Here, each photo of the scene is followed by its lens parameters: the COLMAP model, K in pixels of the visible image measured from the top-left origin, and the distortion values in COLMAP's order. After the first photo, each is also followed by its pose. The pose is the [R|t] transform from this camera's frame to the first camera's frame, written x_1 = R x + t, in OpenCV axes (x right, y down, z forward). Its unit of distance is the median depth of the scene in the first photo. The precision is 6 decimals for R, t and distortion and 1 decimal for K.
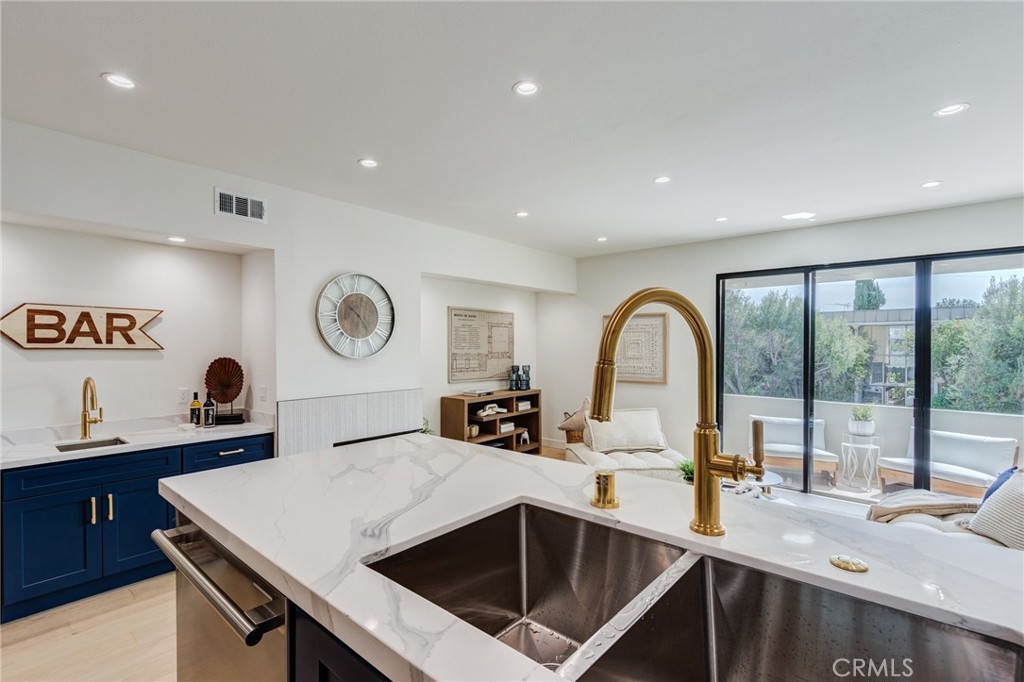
lens RADIAL K [[466.5, 0, 498.1], [0, 466.5, 348.2], [0, 0, 1]] dist [0.006327, -0.001495]
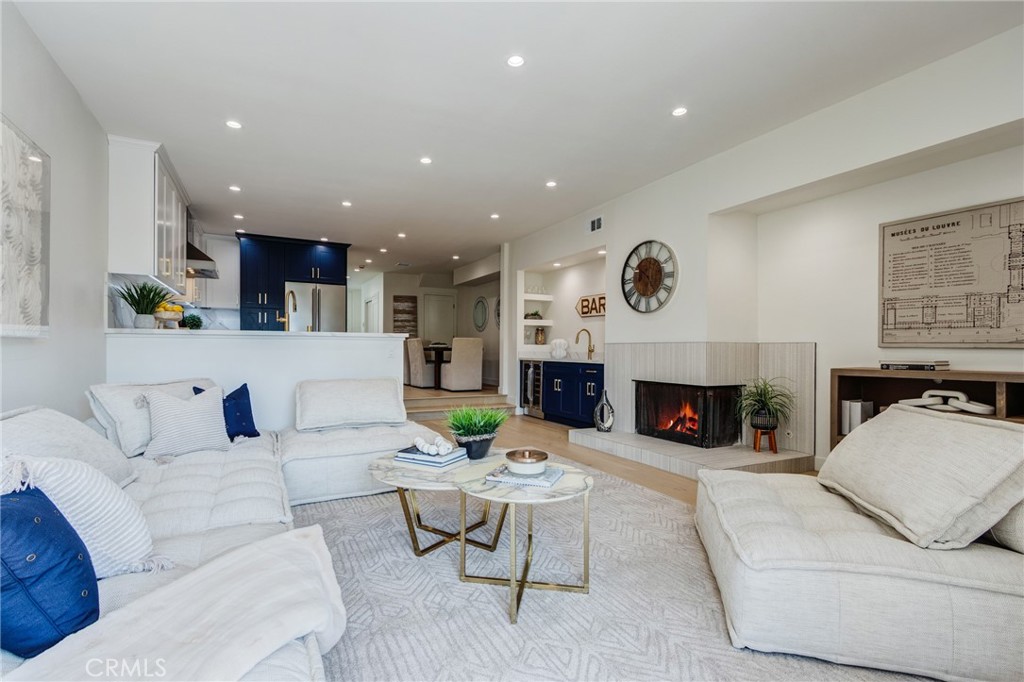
lens RADIAL K [[466.5, 0, 498.1], [0, 466.5, 348.2], [0, 0, 1]] dist [0.006327, -0.001495]
pose [[-0.361450, 0.000058, -0.932391, 0.645449], [-0.007784, 0.999965, 0.003080, 0.076118], [0.932359, 0.008371, -0.361437, 0.729949]]
